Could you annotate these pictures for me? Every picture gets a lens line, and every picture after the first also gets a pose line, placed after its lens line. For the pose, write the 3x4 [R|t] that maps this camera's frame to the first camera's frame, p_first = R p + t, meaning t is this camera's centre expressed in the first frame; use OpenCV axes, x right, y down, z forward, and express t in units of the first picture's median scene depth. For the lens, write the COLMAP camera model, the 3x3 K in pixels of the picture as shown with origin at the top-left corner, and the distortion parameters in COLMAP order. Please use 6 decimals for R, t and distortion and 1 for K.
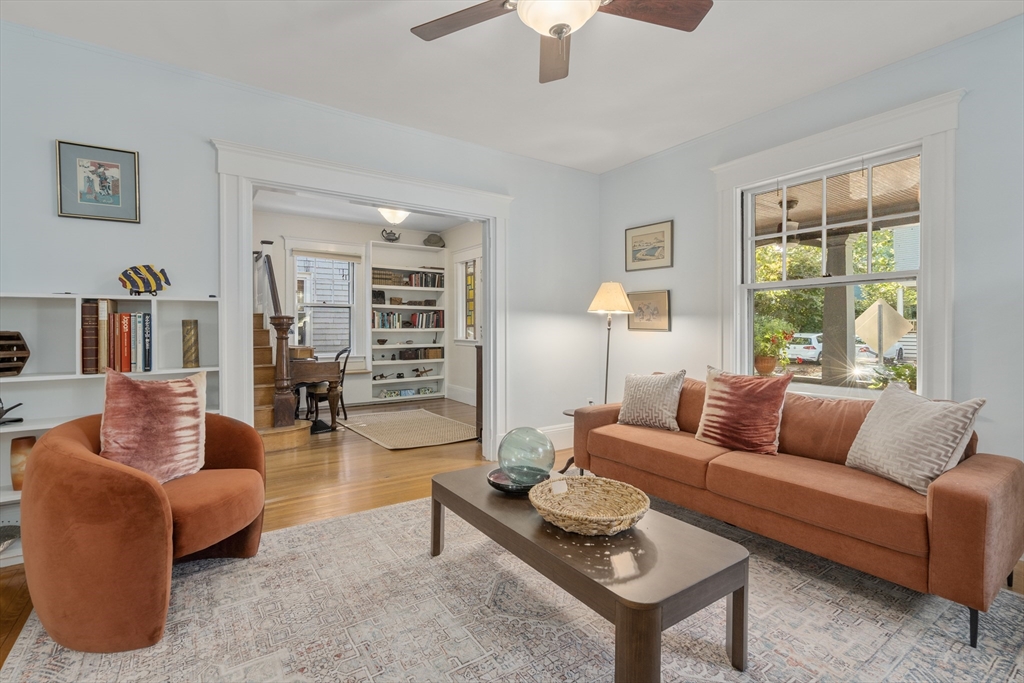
lens RADIAL K [[466.3, 0, 507.3], [0, 466.3, 327.9], [0, 0, 1]] dist [-0.002849, 0.000309]
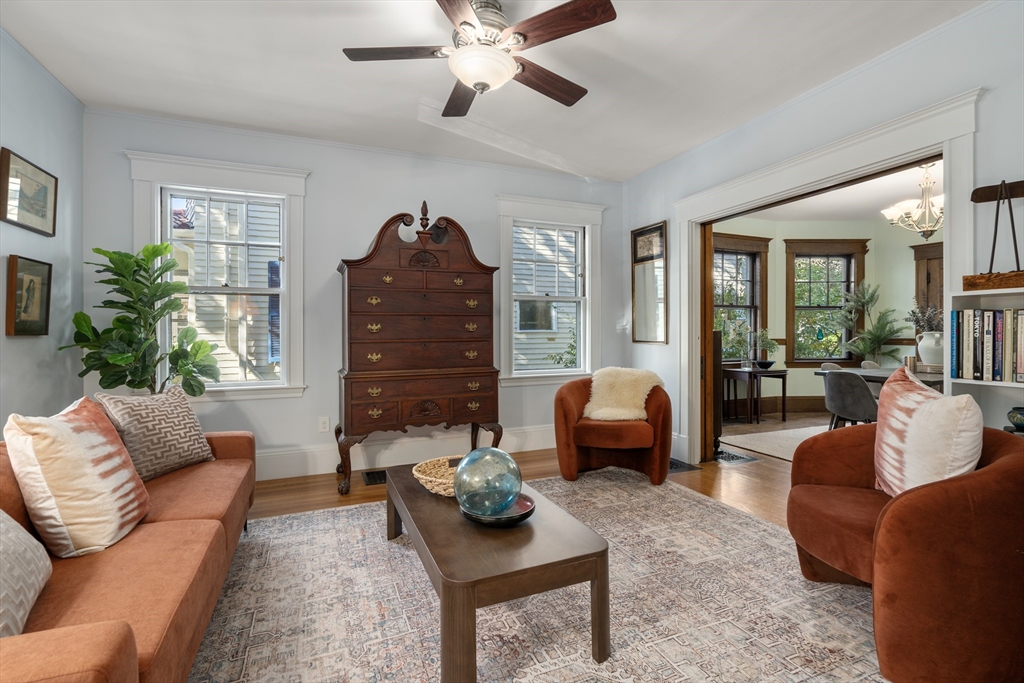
lens RADIAL K [[466.3, 0, 512.9], [0, 466.3, 336.0], [0, 0, 1]] dist [-0.002849, 0.000309]
pose [[-0.979751, 0.003294, 0.200194, -0.165942], [0.004723, 0.999967, 0.006663, 0.005991], [-0.200166, 0.007473, -0.979734, 1.738863]]
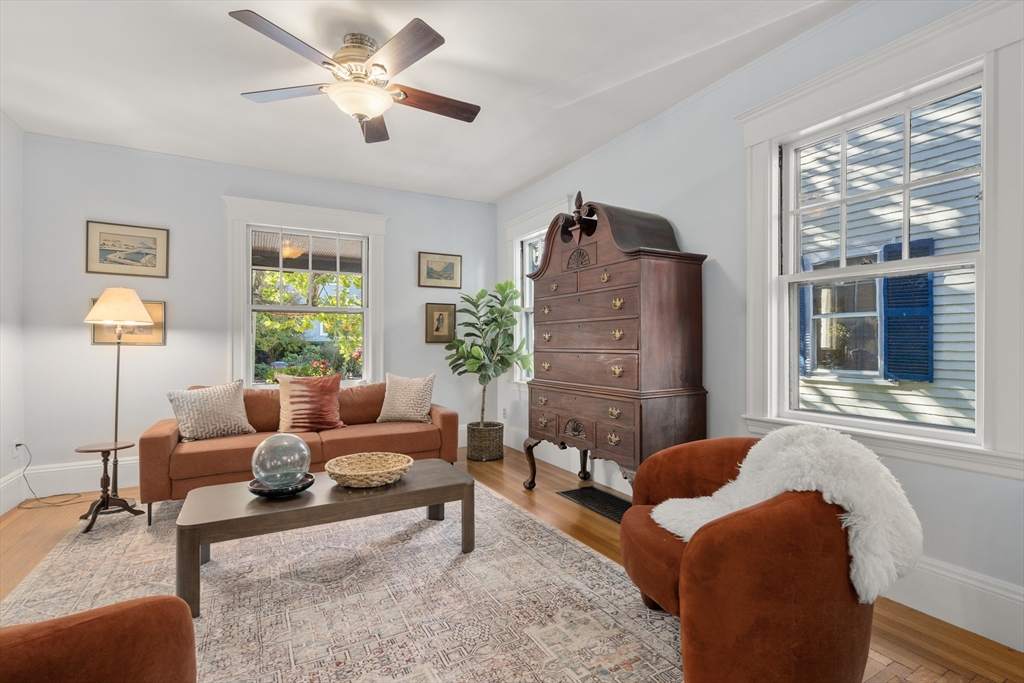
lens RADIAL K [[466.3, 0, 508.2], [0, 466.3, 342.1], [0, 0, 1]] dist [-0.002849, 0.000309]
pose [[0.089617, -0.001784, 0.995975, -0.934247], [0.002527, 0.999996, 0.001564, 0.001797], [-0.995973, 0.002377, 0.089621, 0.375860]]
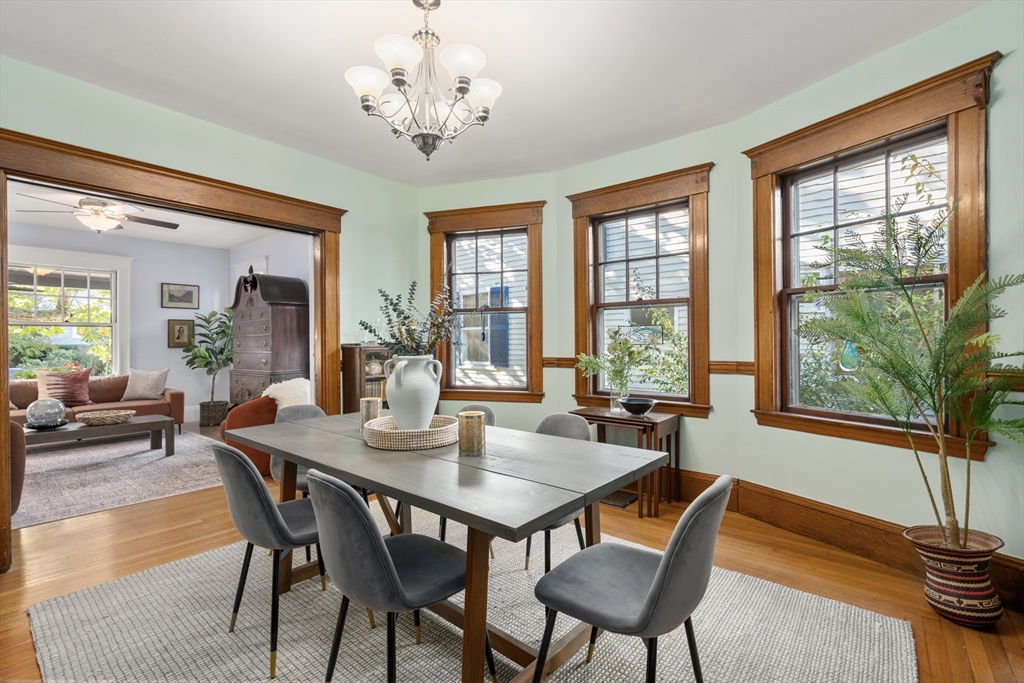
lens RADIAL K [[466.3, 0, 515.9], [0, 466.3, 344.4], [0, 0, 1]] dist [-0.002849, 0.000309]
pose [[-0.284024, -0.004695, 0.958806, -2.334909], [0.007366, 0.999948, 0.007079, -0.017826], [-0.958789, 0.009073, -0.283974, -0.344651]]
